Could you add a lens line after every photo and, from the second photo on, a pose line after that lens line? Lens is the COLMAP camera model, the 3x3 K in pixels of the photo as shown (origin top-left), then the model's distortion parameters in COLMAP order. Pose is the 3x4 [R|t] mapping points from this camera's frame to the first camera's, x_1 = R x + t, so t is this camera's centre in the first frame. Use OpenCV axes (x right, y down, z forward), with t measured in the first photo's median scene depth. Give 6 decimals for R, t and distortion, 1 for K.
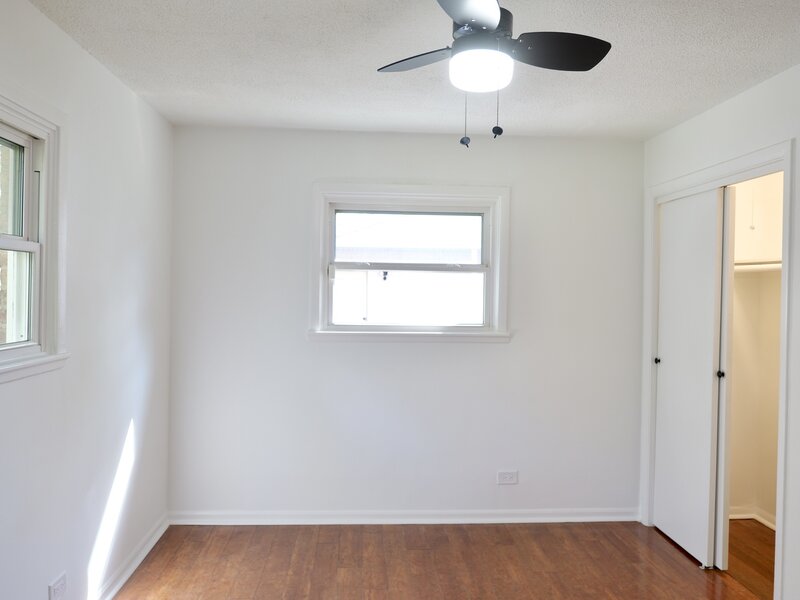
lens RADIAL K [[629.5, 0, 400.0], [0, 629.5, 300.0], [0, 0, 1]] dist [-0.022351, 0.005411]
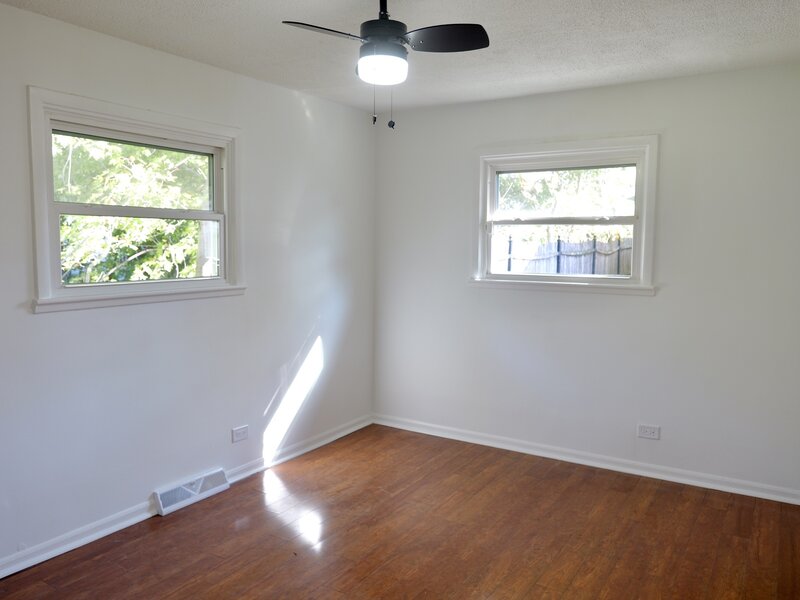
lens RADIAL K [[629.5, 0, 400.0], [0, 629.5, 300.0], [0, 0, 1]] dist [-0.022351, 0.005411]
pose [[0.806743, 0.044531, -0.589222, 0.450765], [-0.003015, 0.997454, 0.071255, 0.006231], [0.590894, -0.055708, 0.804823, -0.017445]]
